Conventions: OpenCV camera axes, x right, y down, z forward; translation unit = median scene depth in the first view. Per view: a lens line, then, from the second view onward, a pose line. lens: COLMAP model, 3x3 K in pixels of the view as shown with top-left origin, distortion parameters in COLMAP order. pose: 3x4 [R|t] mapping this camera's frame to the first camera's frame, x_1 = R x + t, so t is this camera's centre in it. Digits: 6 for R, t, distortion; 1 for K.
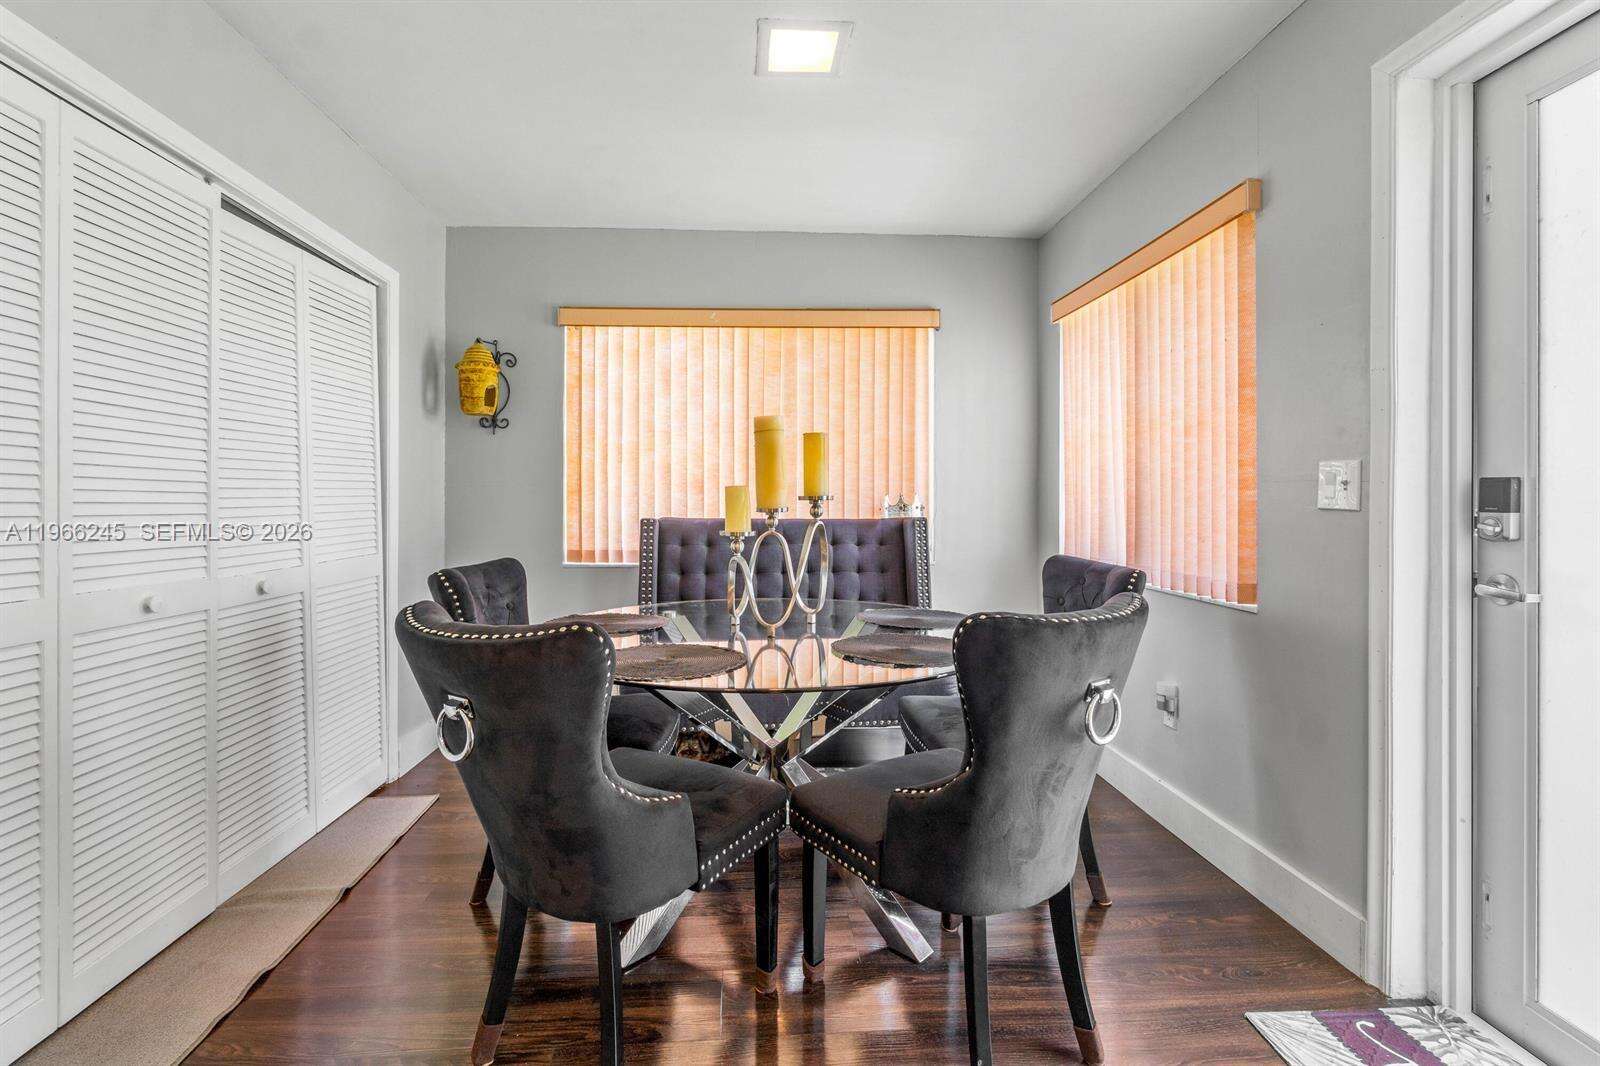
lens RADIAL K [[711.5, 0, 788.3], [0, 711.5, 500.3], [0, 0, 1]] dist [0.001944, -0.000052]
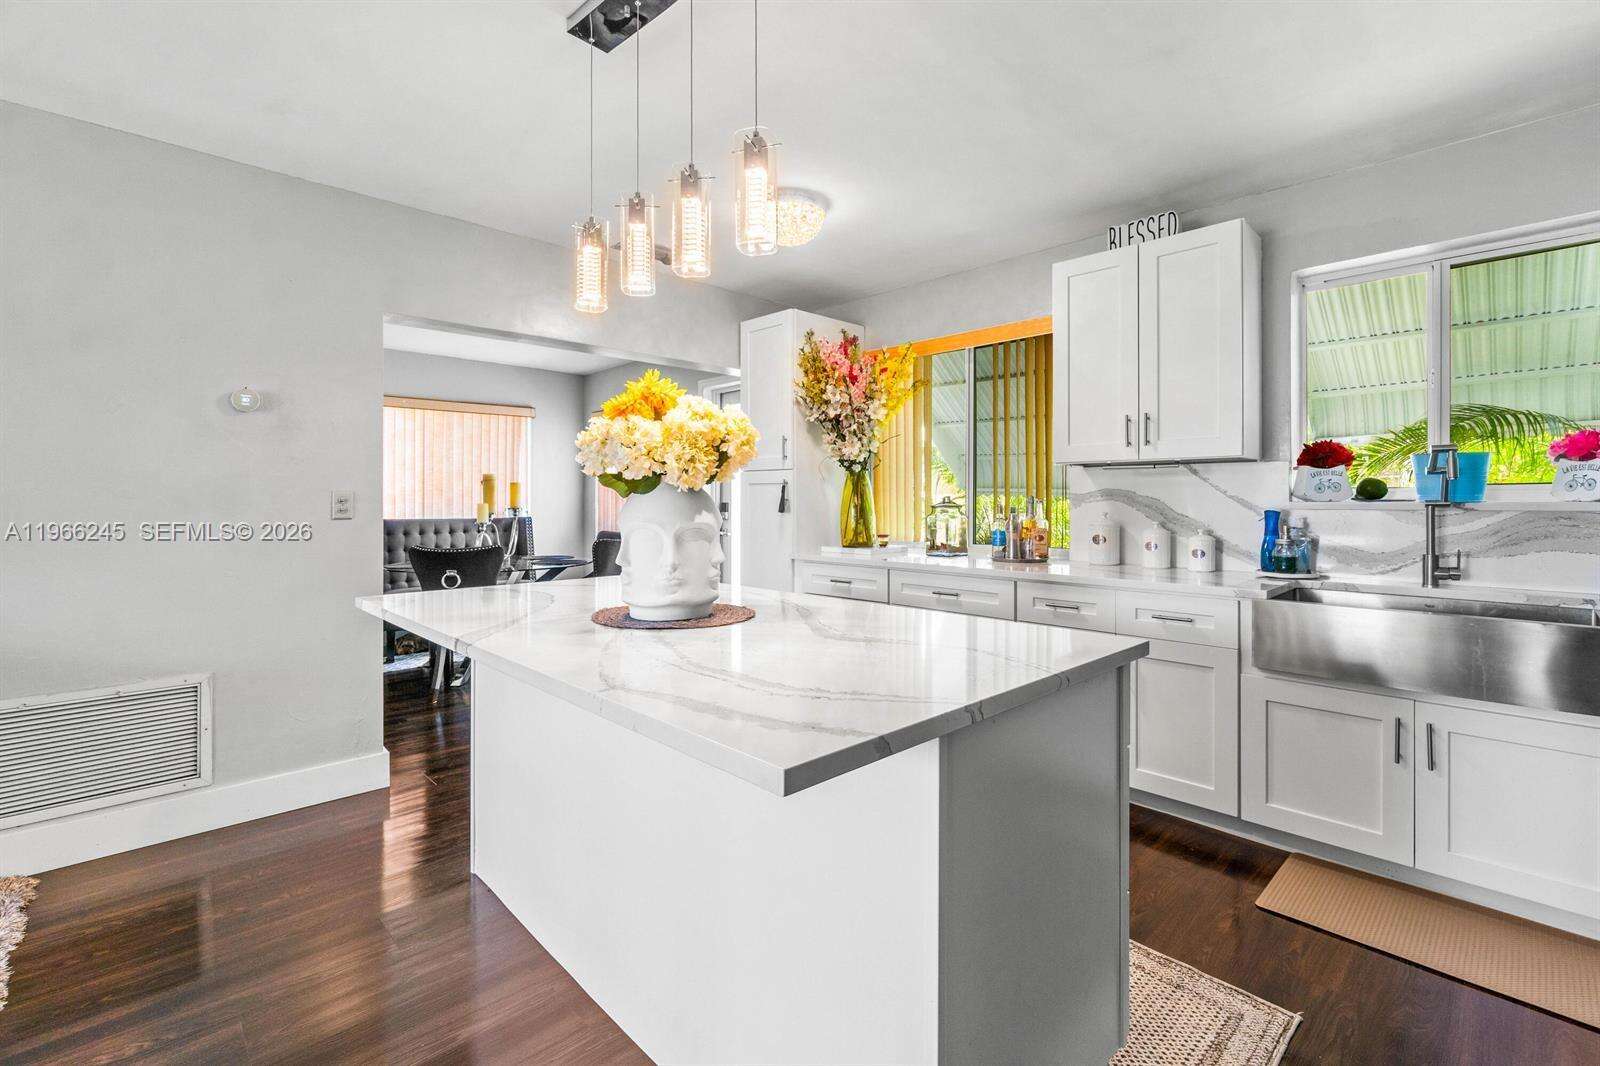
lens RADIAL K [[711.5, 0, 765.2], [0, 711.5, 486.4], [0, 0, 1]] dist [0.001944, -0.000052]
pose [[0.780994, 0.015052, 0.624358, -0.659687], [-0.002074, 0.999767, -0.021508, -0.023474], [-0.624536, 0.015502, 0.780842, -1.176094]]
